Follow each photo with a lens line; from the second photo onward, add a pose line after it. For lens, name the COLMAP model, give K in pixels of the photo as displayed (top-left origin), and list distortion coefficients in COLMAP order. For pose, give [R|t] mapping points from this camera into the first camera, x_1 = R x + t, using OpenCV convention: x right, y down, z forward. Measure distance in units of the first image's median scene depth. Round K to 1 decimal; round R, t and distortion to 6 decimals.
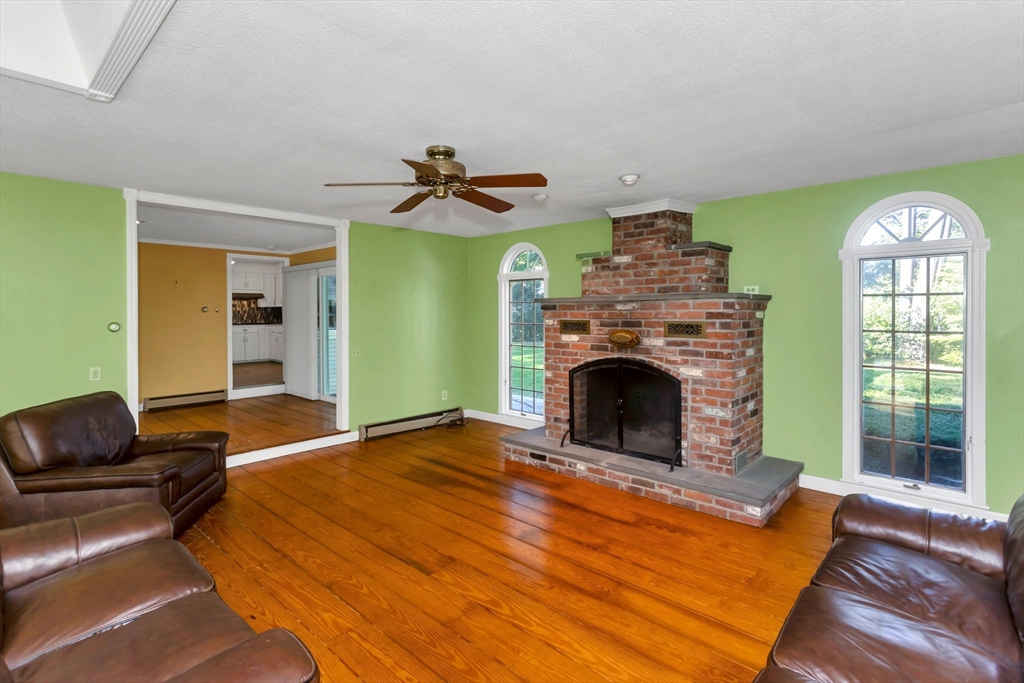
lens RADIAL K [[487.4, 0, 543.7], [0, 487.4, 310.1], [0, 0, 1]] dist [0.000826, 0.000228]
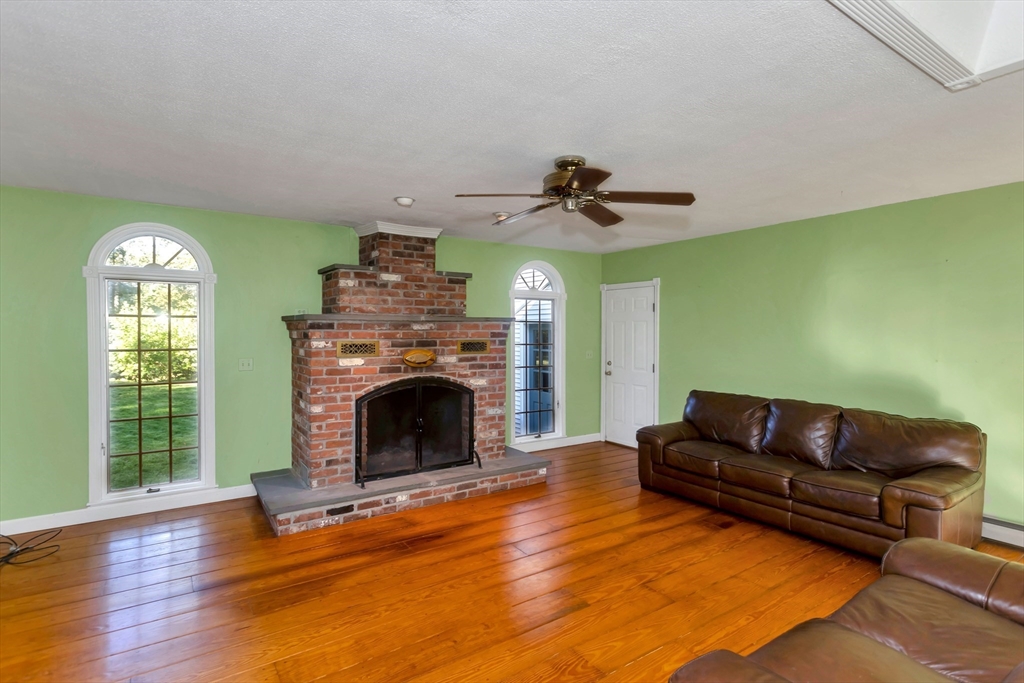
lens RADIAL K [[483.5, 0, 482.7], [0, 483.5, 336.5], [0, 0, 1]] dist [-0.003707, -0.000036]
pose [[0.308655, -0.004143, 0.951165, -0.771465], [-0.003985, 0.999976, 0.005648, 0.007798], [-0.951166, -0.005534, 0.308631, 0.584827]]
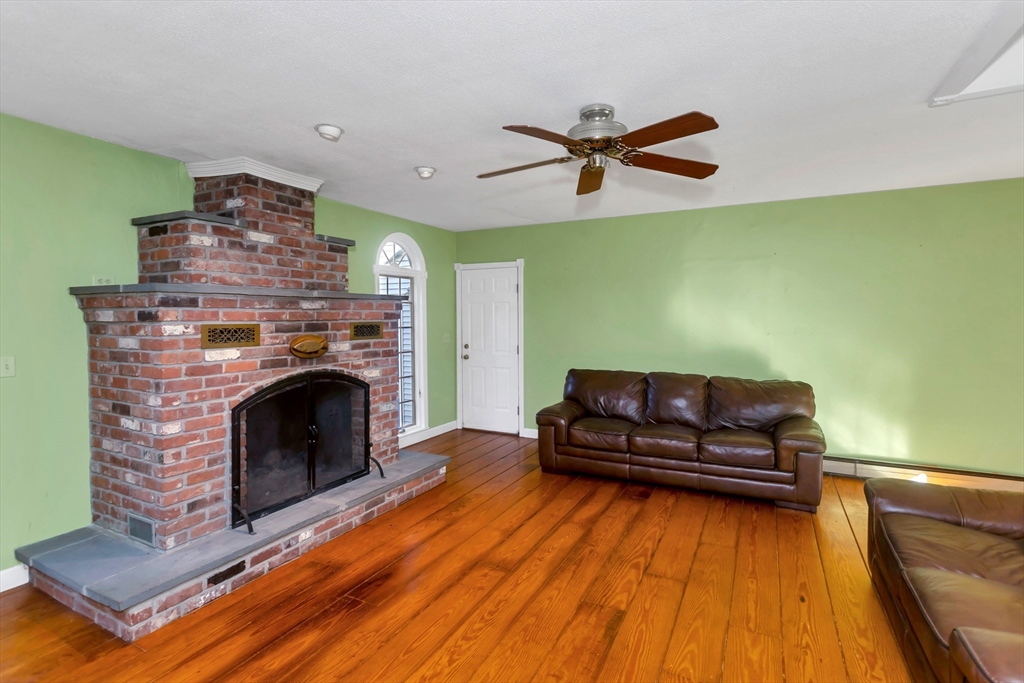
lens RADIAL K [[493.3, 0, 481.9], [0, 493.3, 325.5], [0, 0, 1]] dist [0.001794, 0.000645]
pose [[-0.181418, -0.011205, 0.983342, -0.669165], [0.004246, 0.999917, 0.012177, 0.017763], [-0.983397, 0.006384, -0.181355, 0.901538]]
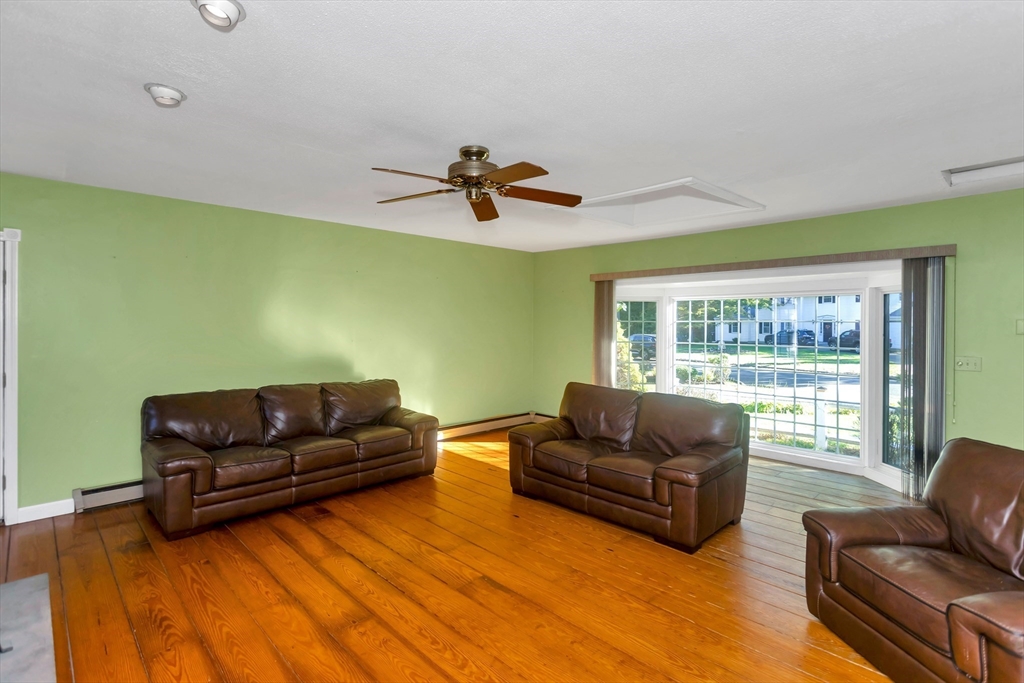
lens RADIAL K [[507.7, 0, 531.4], [0, 507.7, 327.4], [0, 0, 1]] dist [0.000768, 0.000455]
pose [[-0.996825, -0.005973, 0.079394, -0.268702], [-0.006045, 0.999982, -0.000667, 0.012131], [-0.079389, -0.001145, -0.996843, 1.327372]]
